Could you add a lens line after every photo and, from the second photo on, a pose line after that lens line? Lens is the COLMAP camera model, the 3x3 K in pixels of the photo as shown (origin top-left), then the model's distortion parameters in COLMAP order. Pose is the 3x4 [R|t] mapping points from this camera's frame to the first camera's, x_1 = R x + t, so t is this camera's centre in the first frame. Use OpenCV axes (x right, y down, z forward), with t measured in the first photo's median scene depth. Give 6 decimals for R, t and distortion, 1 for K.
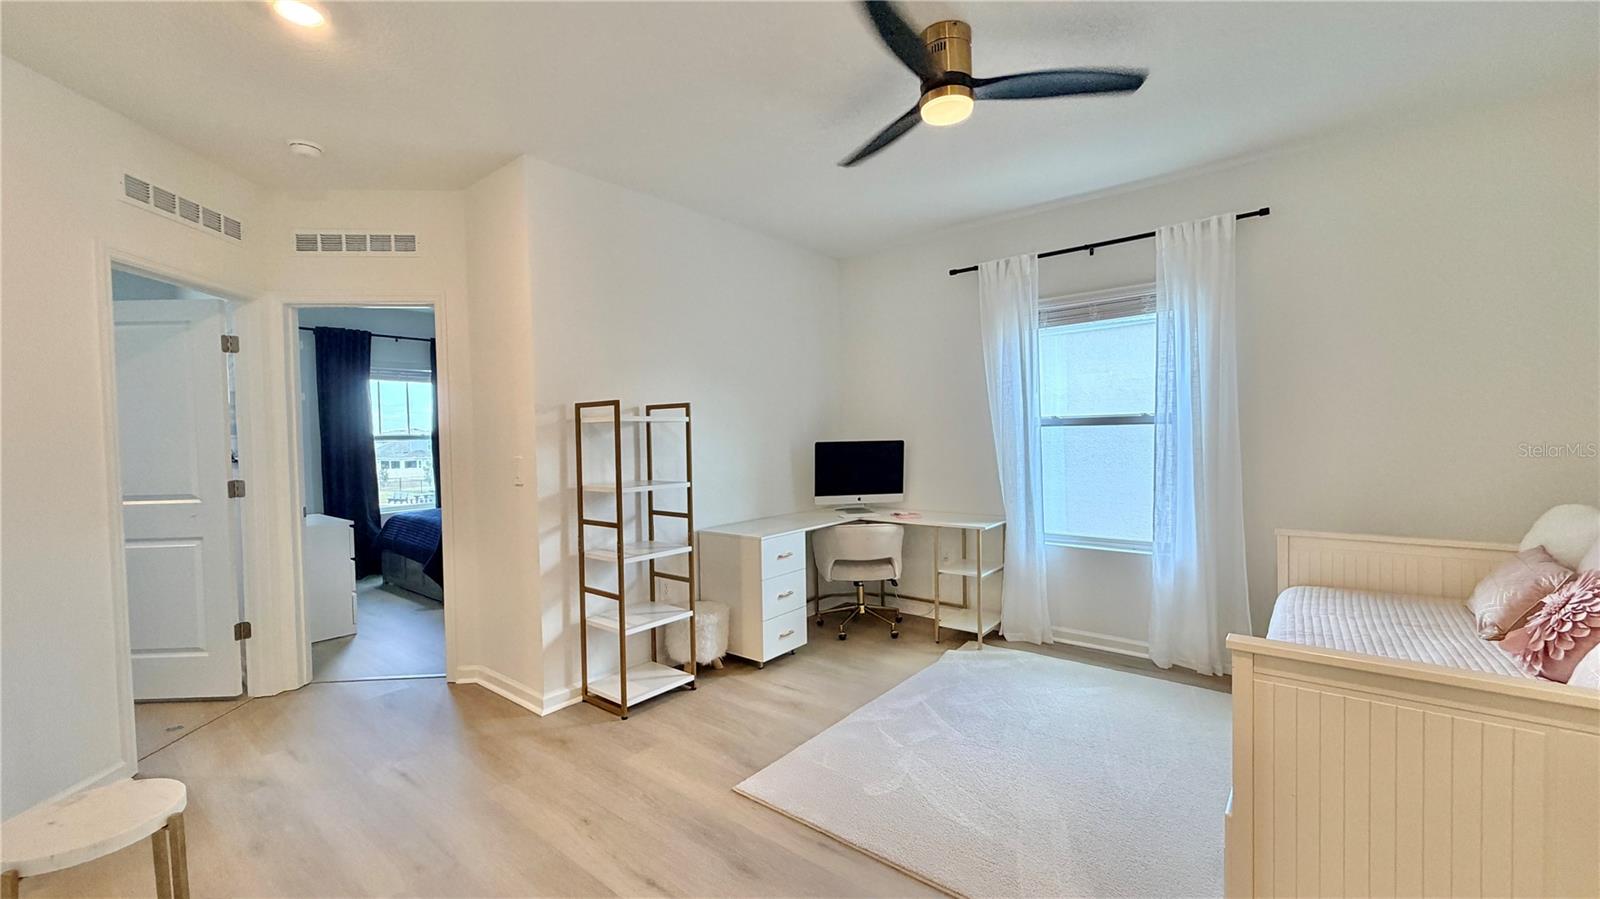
lens RADIAL K [[638.2, 0, 798.6], [0, 638.2, 456.6], [0, 0, 1]] dist [-0.001122, 0.000908]
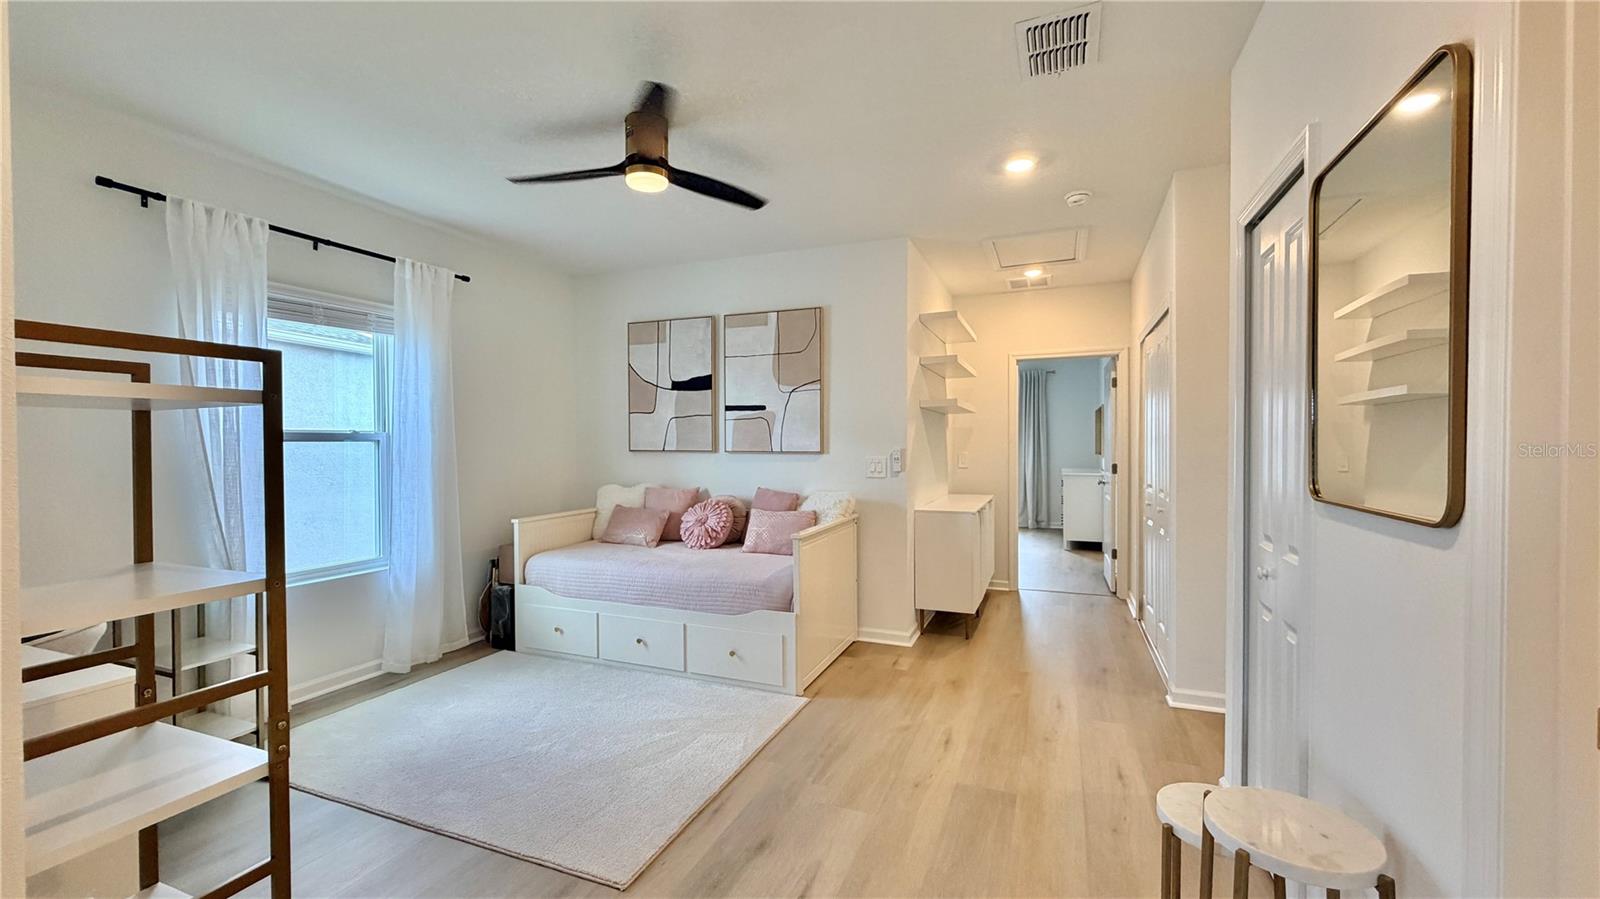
lens RADIAL K [[638.2, 0, 788.2], [0, 638.2, 456.3], [0, 0, 1]] dist [-0.001122, 0.000908]
pose [[-0.287410, -0.005790, 0.957790, -0.629042], [0.036308, 0.999197, 0.016936, -0.022346], [-0.957119, 0.039643, -0.286969, 0.692300]]
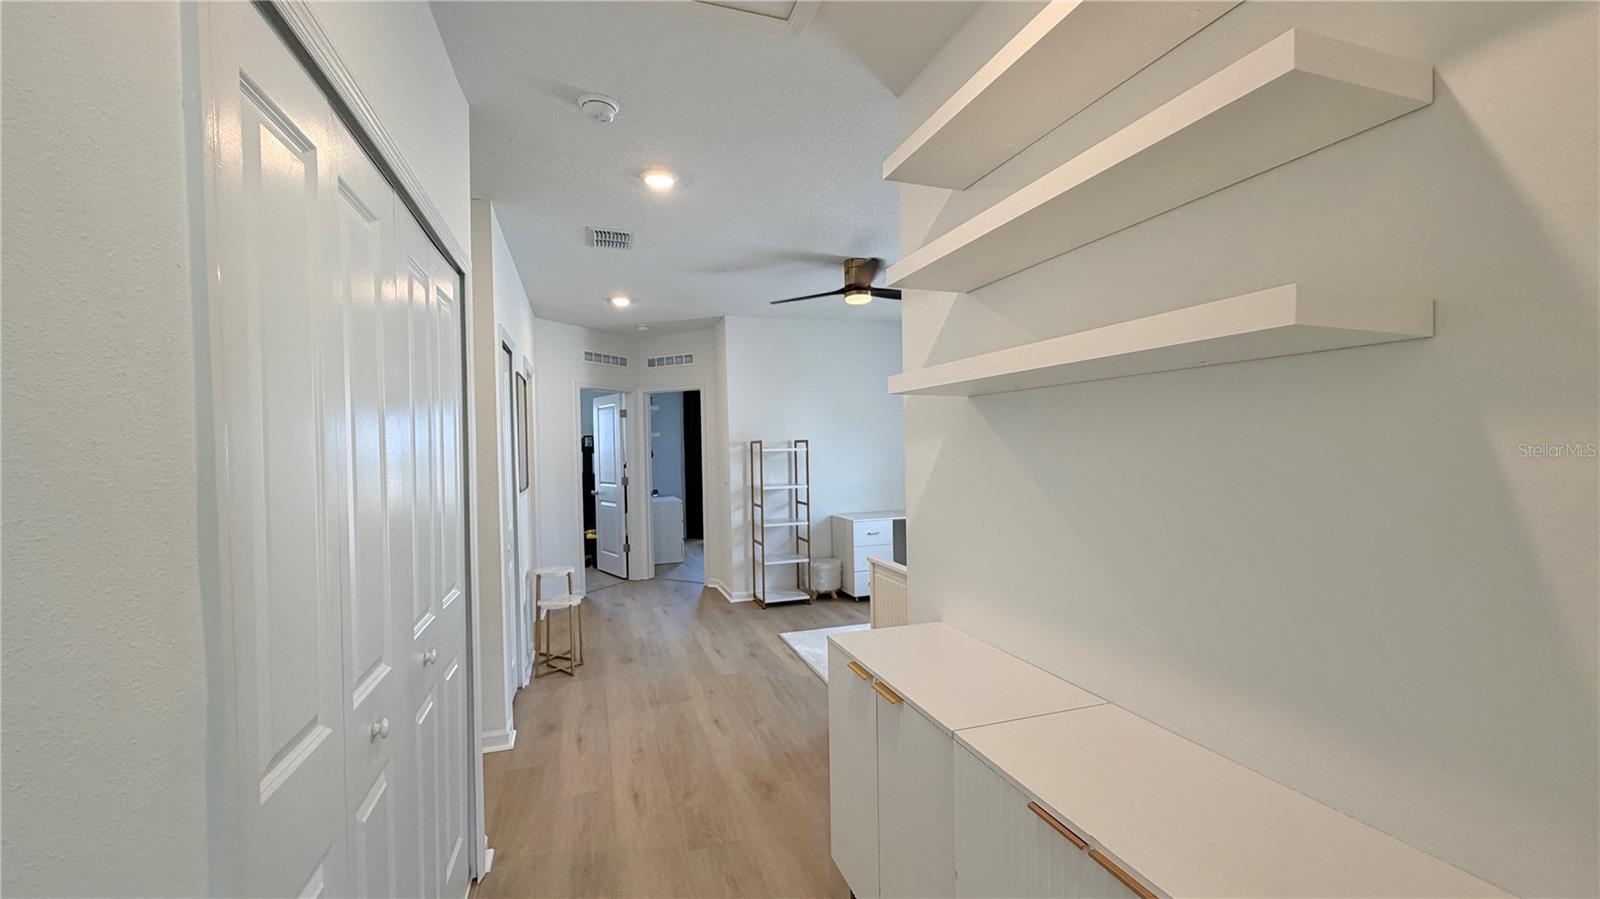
lens RADIAL K [[638.2, 0, 791.3], [0, 638.2, 450.6], [0, 0, 1]] dist [-0.001122, 0.000908]
pose [[0.844147, 0.007468, -0.536059, 0.721854], [-0.013948, 0.999870, -0.008034, -0.039196], [0.535930, 0.014259, 0.844142, -0.499675]]
